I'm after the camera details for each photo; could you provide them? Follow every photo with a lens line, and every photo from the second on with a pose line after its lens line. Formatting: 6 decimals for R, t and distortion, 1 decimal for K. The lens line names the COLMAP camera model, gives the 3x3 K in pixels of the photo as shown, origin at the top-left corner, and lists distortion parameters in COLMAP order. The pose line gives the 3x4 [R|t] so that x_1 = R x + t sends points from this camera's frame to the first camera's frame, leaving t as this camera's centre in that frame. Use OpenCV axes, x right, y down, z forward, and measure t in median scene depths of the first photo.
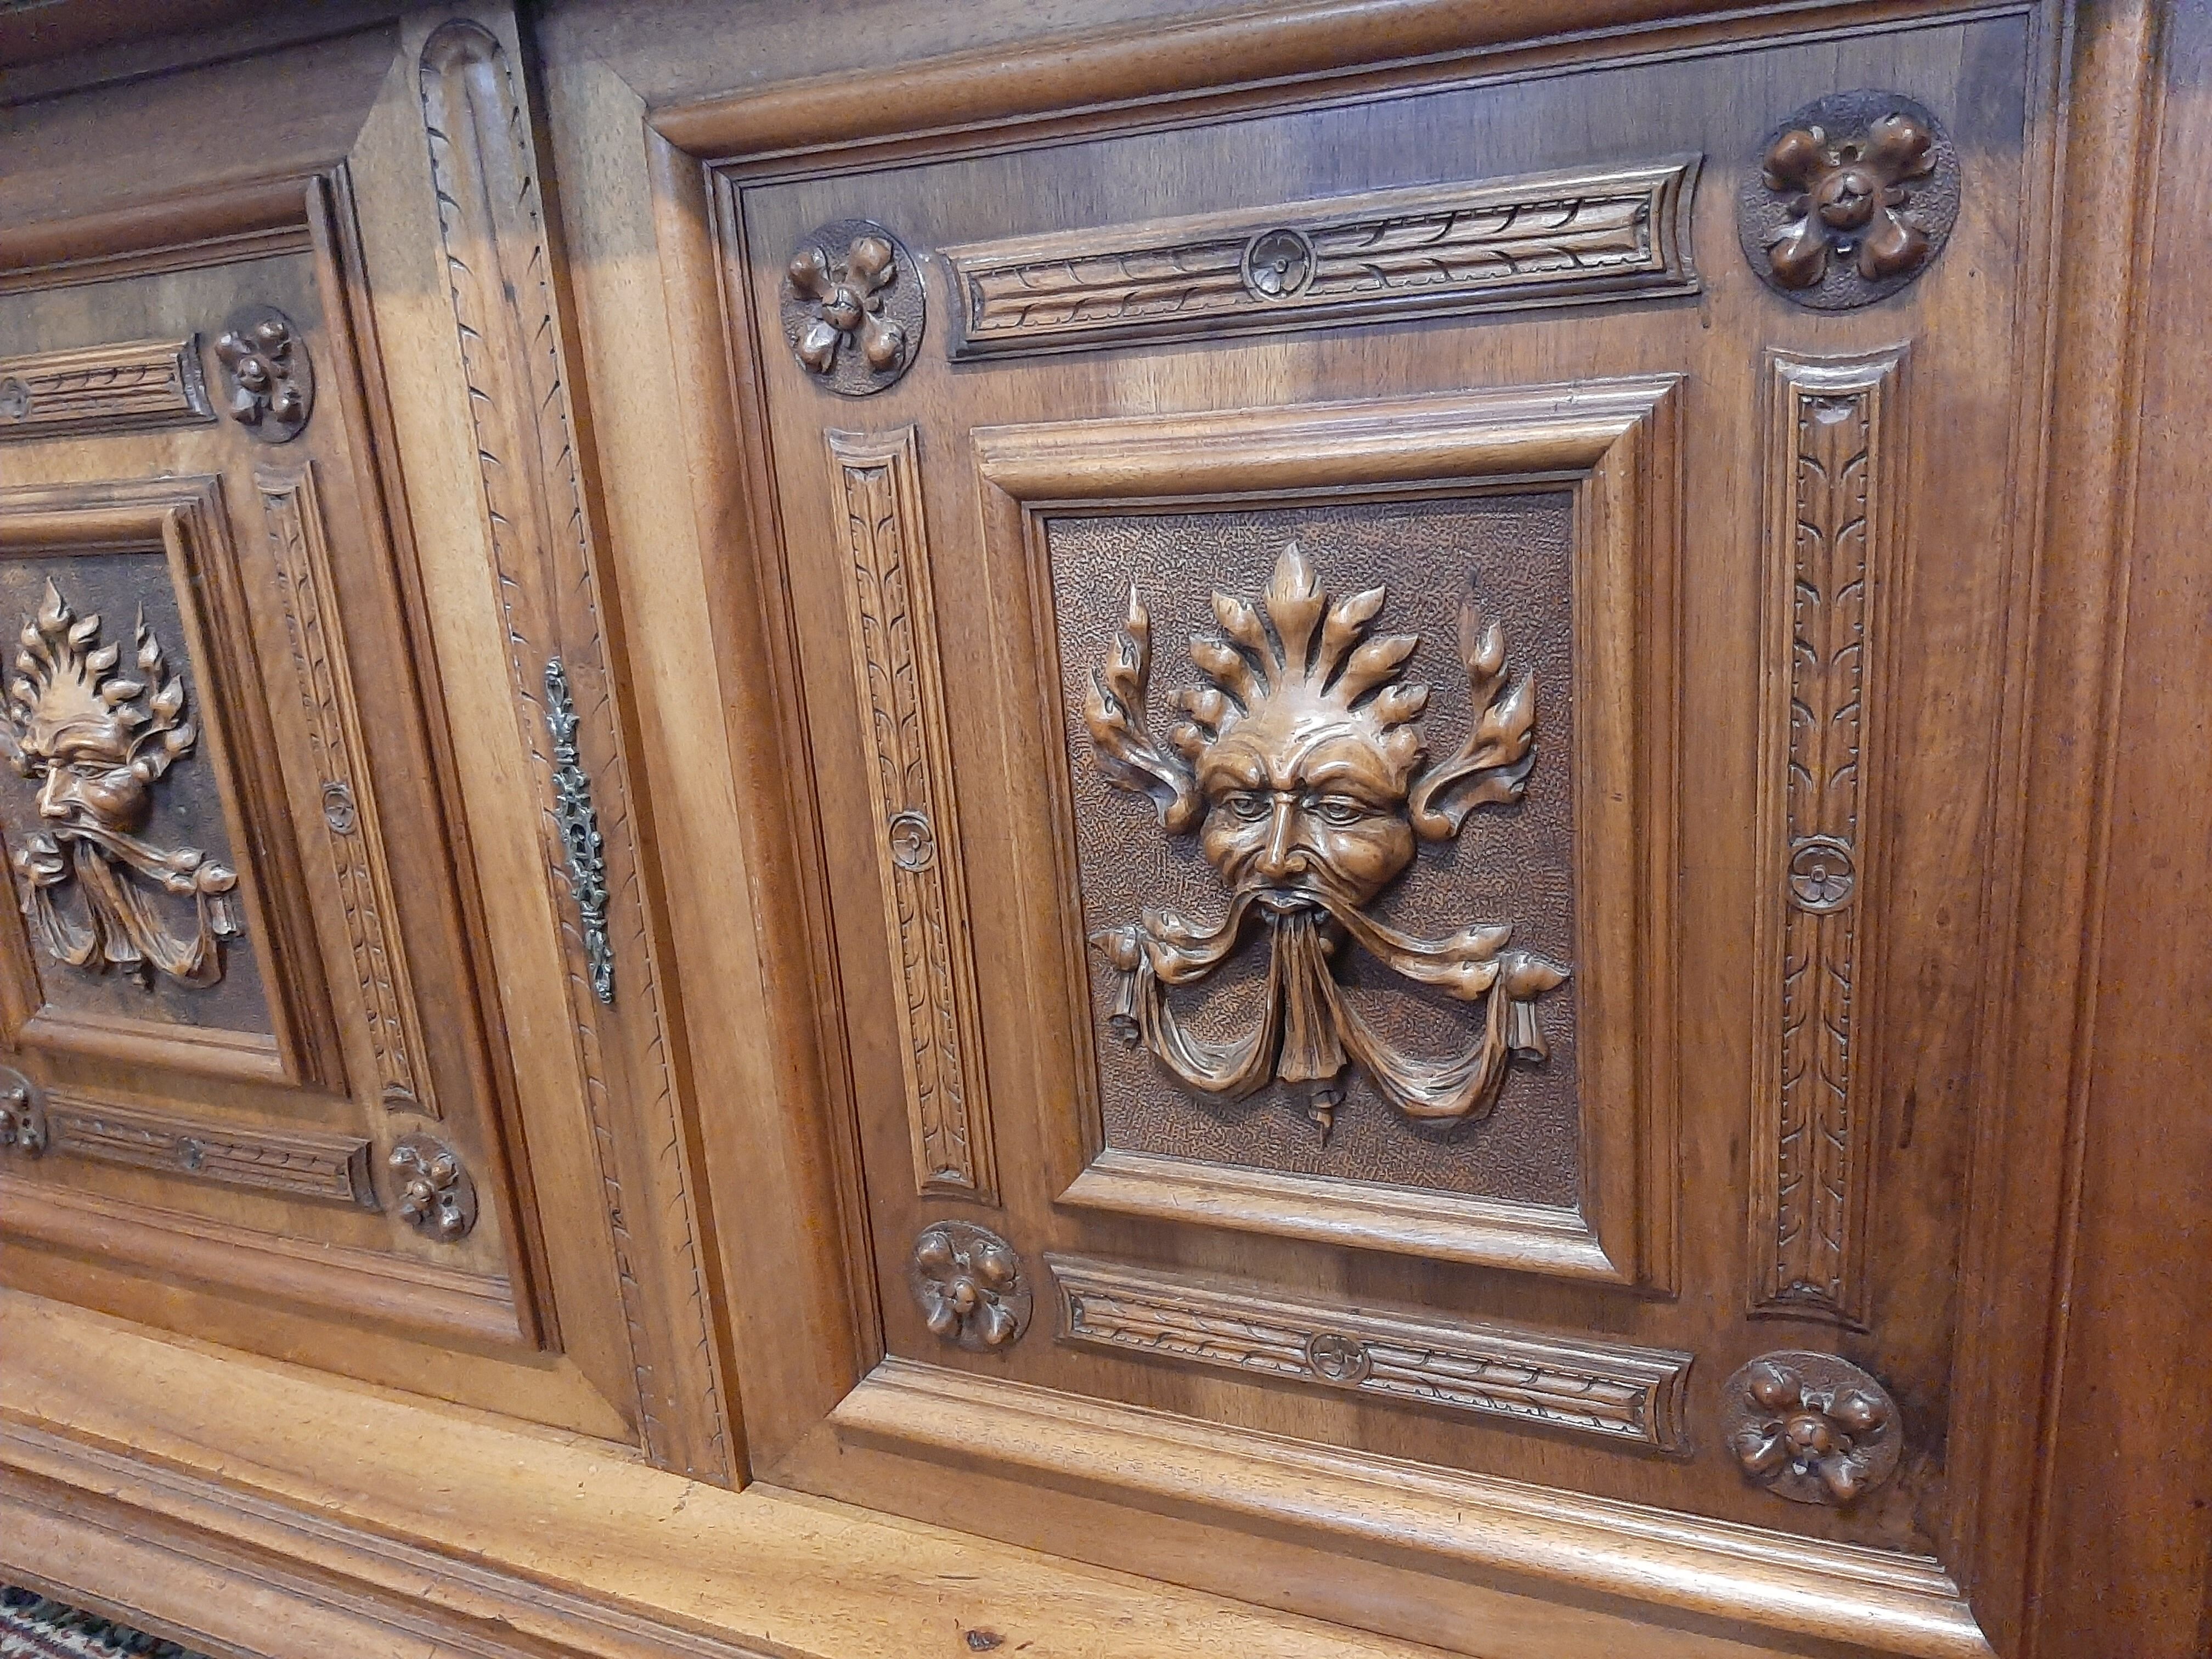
lens RADIAL K [[1717.4, 0, 1106.0], [0, 1717.4, 829.5], [0, 0, 1]] dist [0.049559, -0.125531]
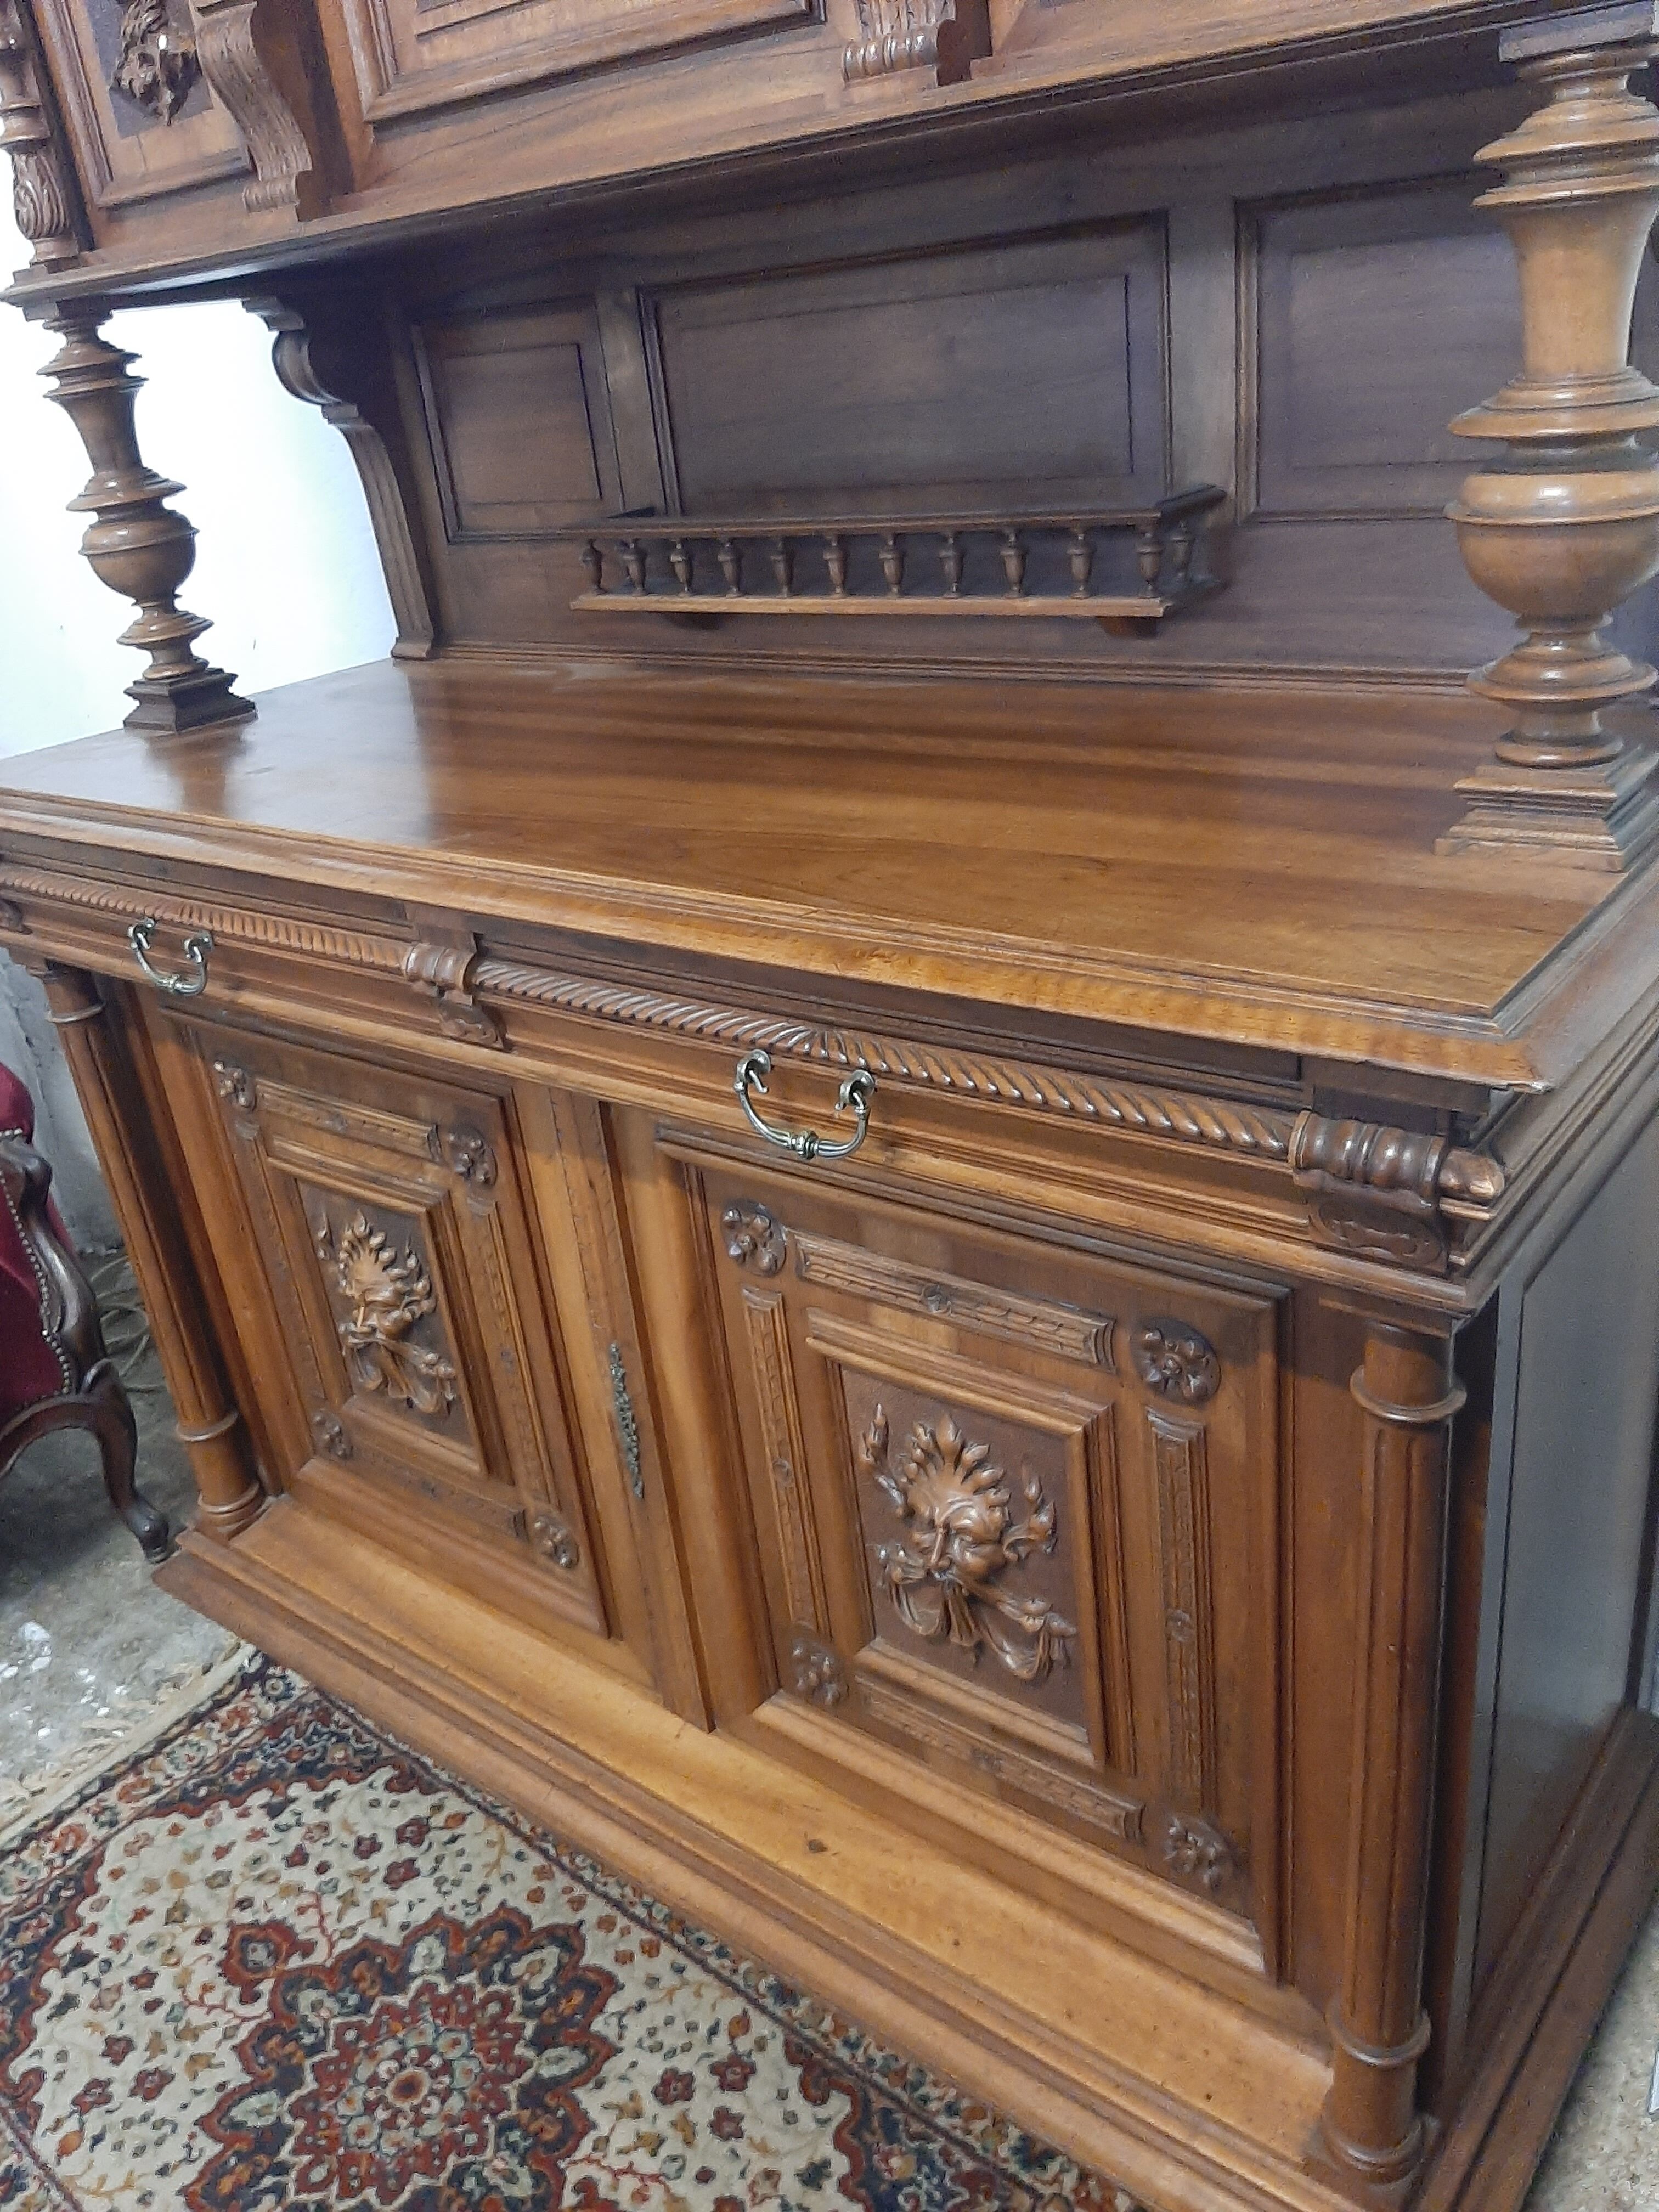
lens RADIAL K [[1720.1, 0, 829.5], [0, 1720.1, 1106.0], [0, 0, 1]] dist [0.051180, -0.093545]
pose [[0.971575, 0.075111, -0.224500, 0.302916], [-0.033455, 0.982378, 0.183888, -0.674165], [0.234356, -0.171150, 0.956967, -0.684403]]
